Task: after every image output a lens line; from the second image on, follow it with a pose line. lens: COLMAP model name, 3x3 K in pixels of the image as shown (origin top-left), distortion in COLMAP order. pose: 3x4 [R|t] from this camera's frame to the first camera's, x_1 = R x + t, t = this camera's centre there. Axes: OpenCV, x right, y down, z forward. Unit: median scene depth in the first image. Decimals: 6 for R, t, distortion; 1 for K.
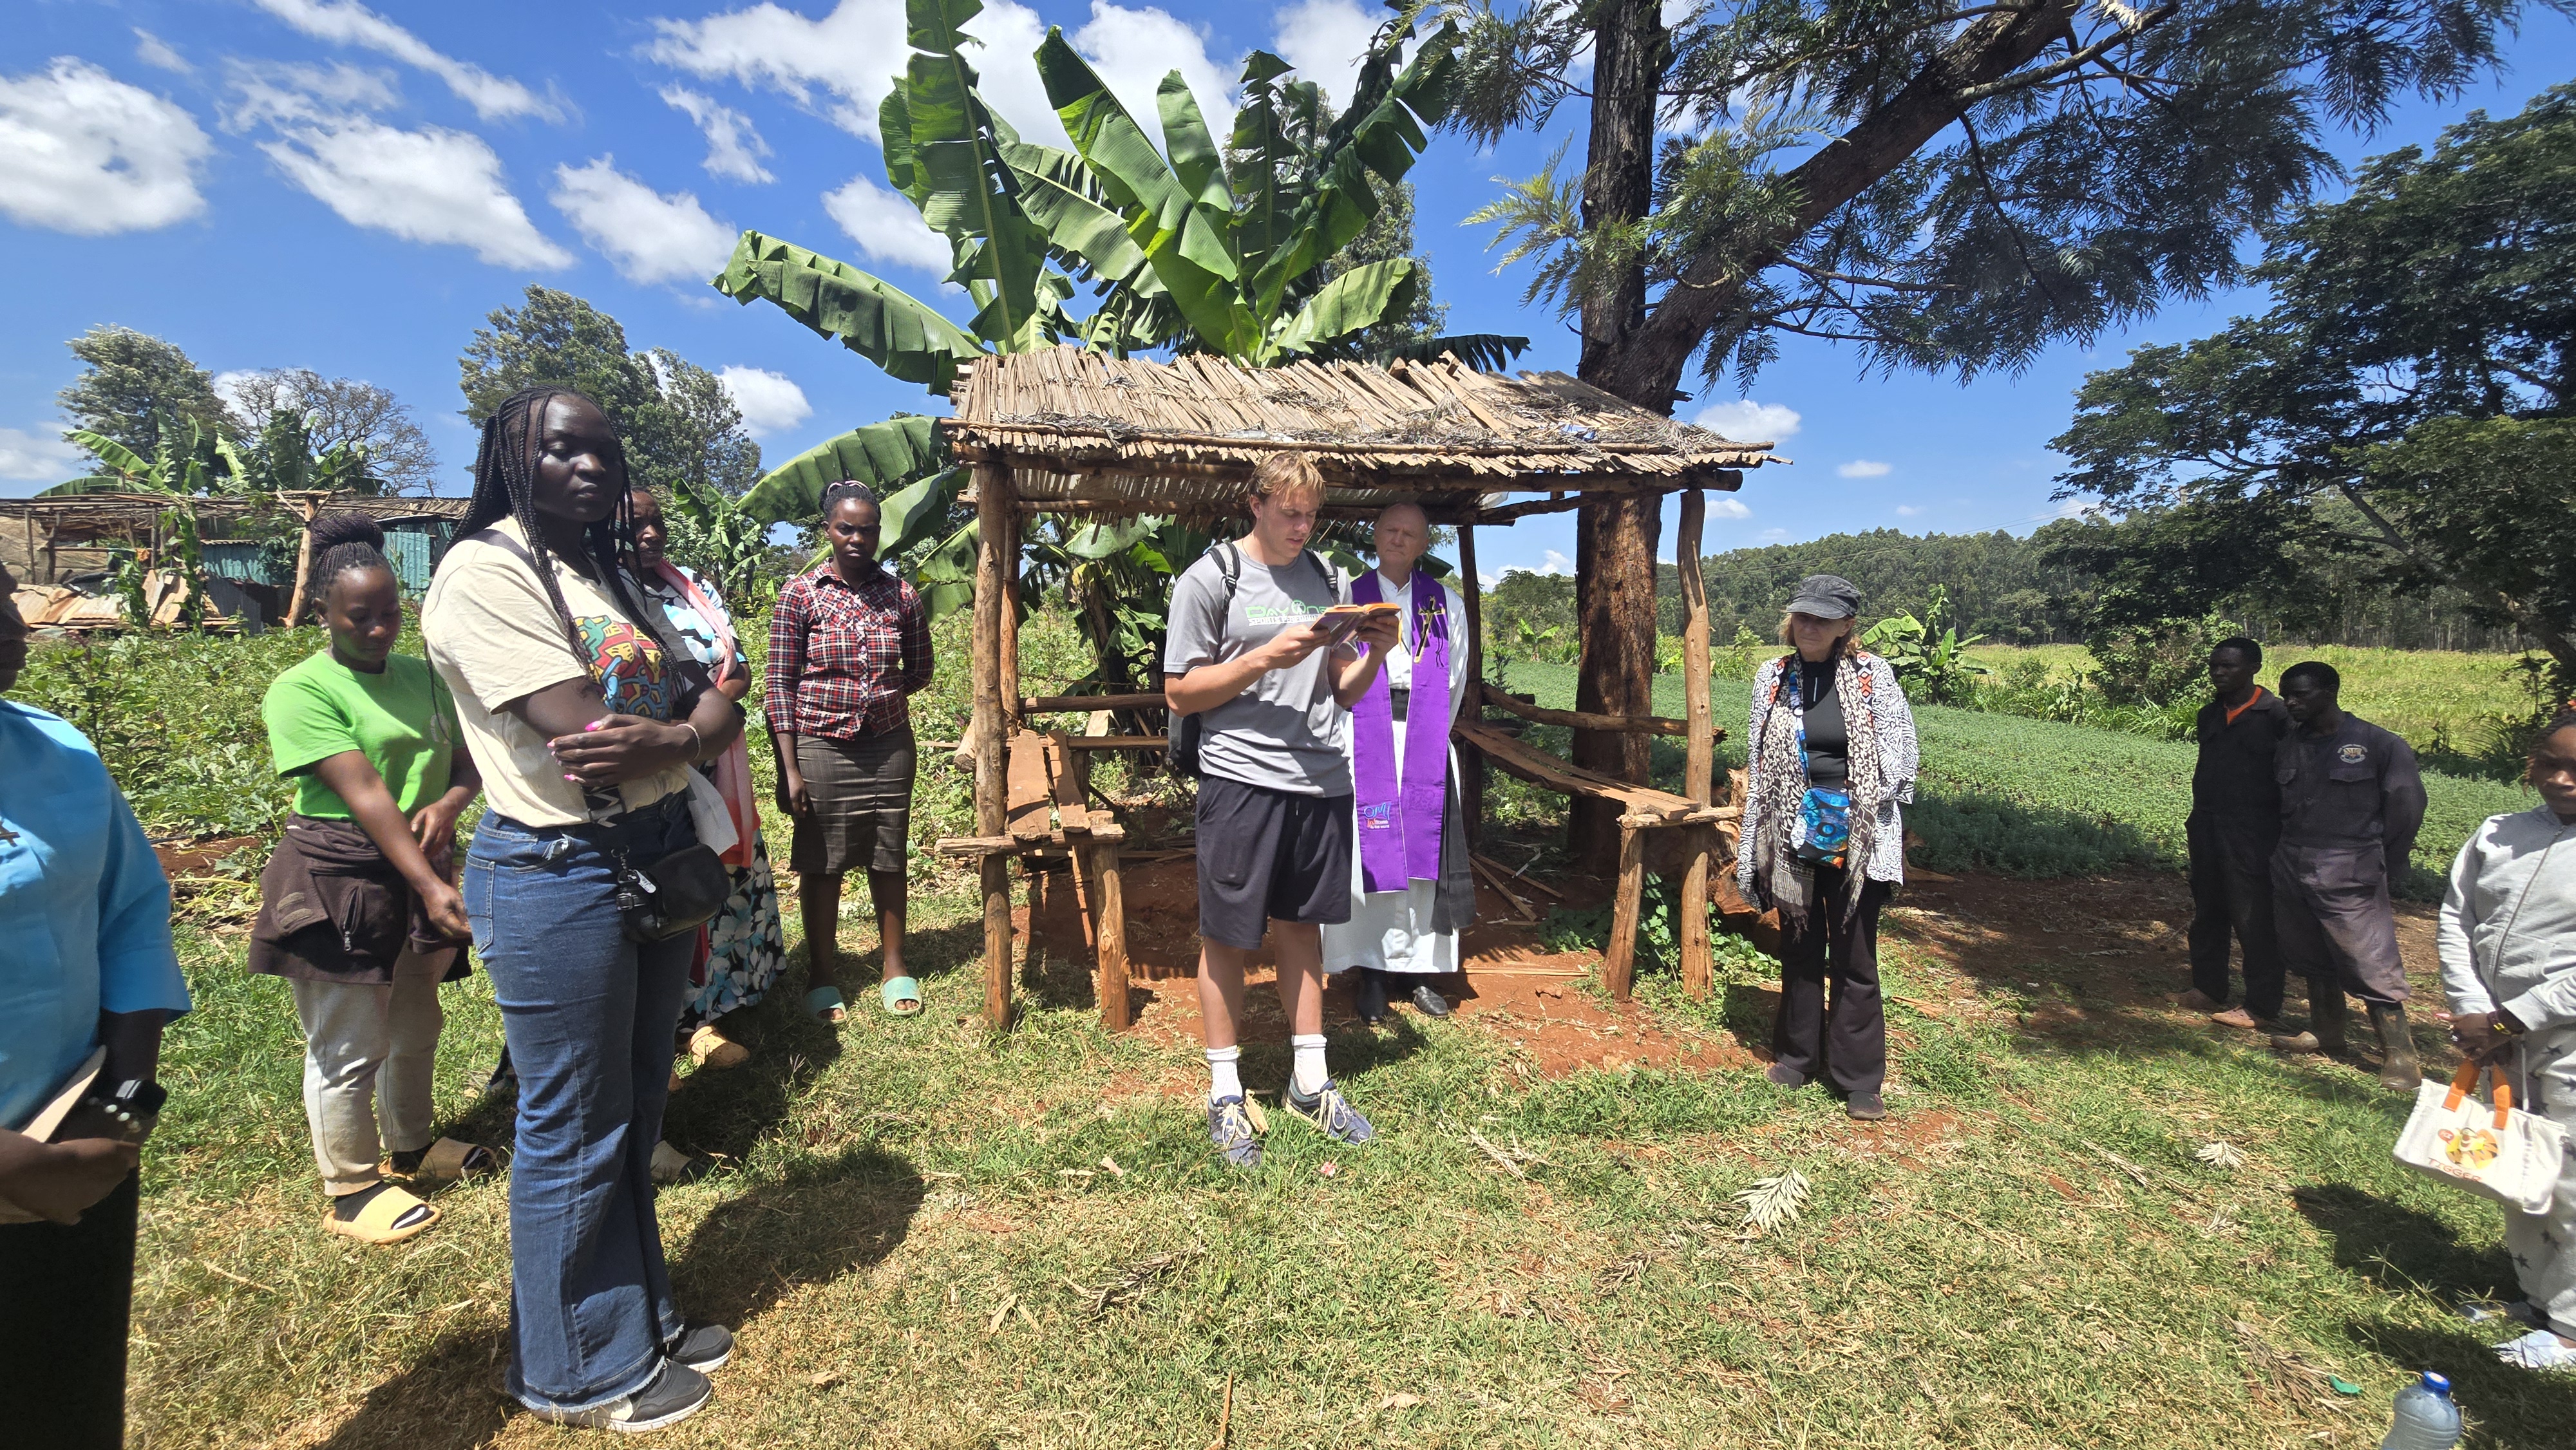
lens RADIAL K [[1049.0, 0, 1271.7], [0, 1049.0, 702.0], [0, 0, 1]] dist [0.001385, -0.000441]
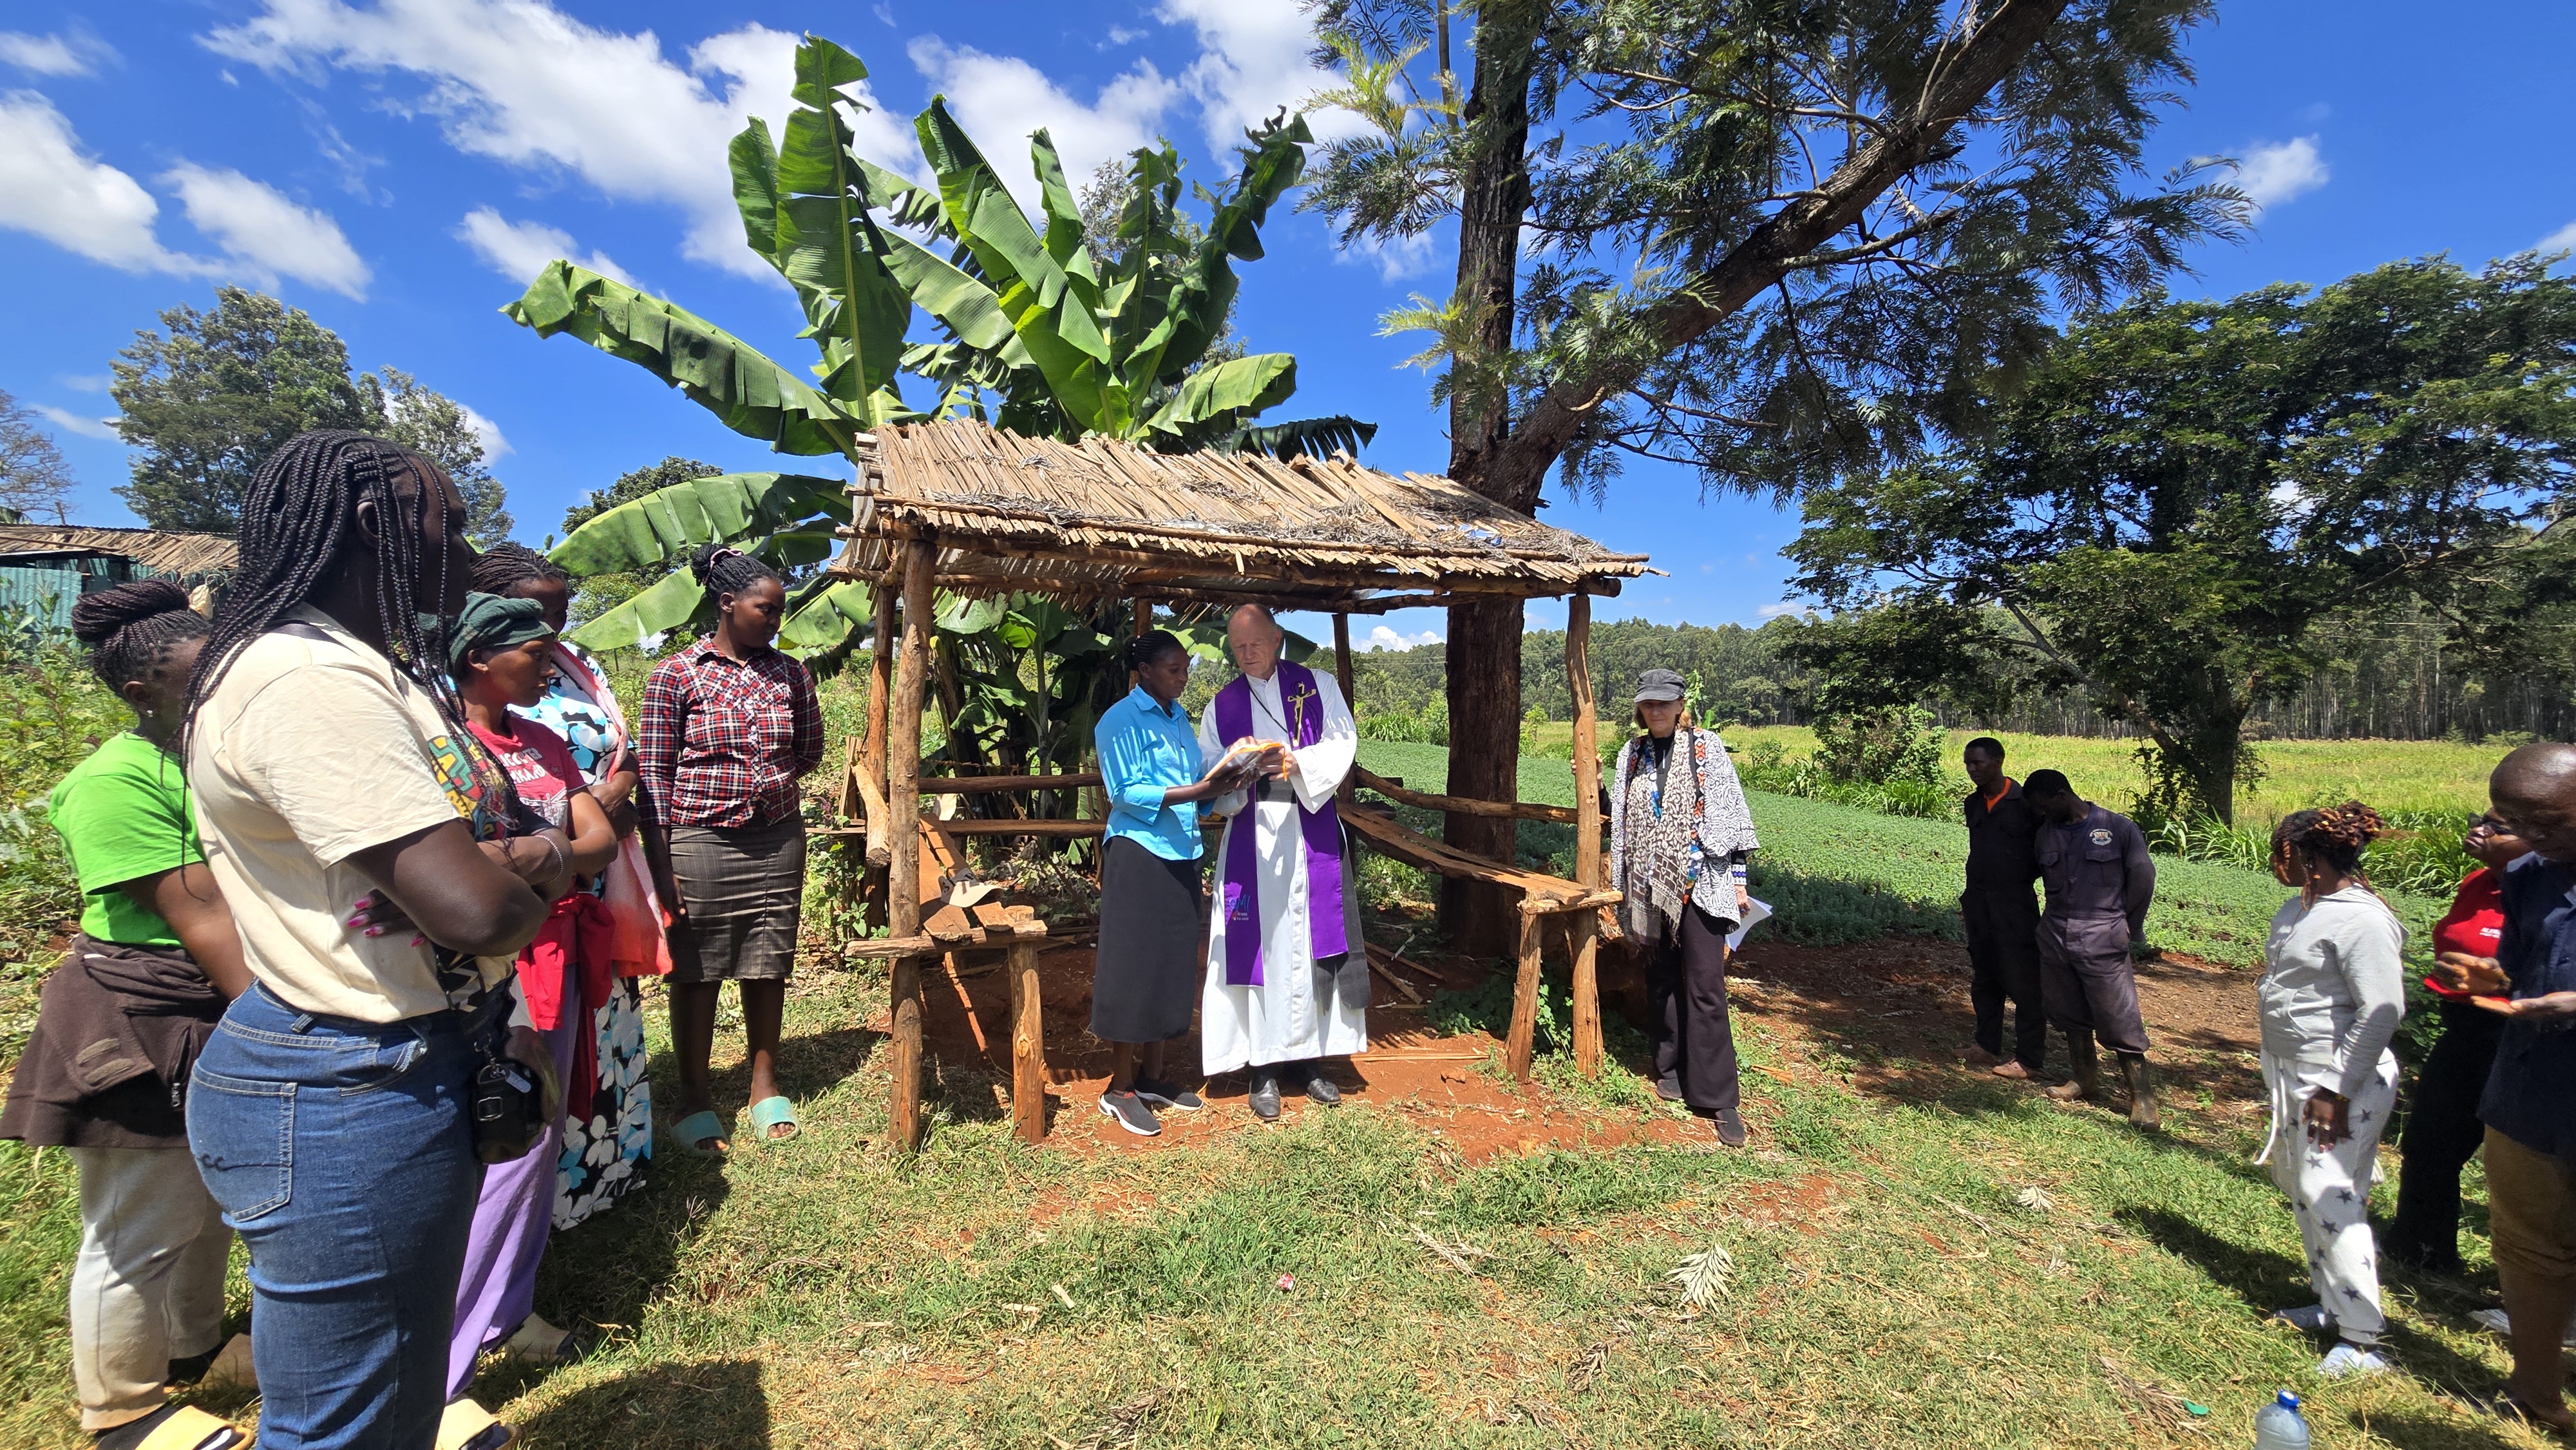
lens RADIAL K [[1049.0, 0, 1271.7], [0, 1049.0, 702.0], [0, 0, 1]] dist [0.001385, -0.000441]
pose [[0.981656, 0.020525, 0.189555, -0.113918], [-0.007883, 0.997708, -0.067210, -0.017739], [-0.190500, 0.064483, 0.979567, 0.013079]]
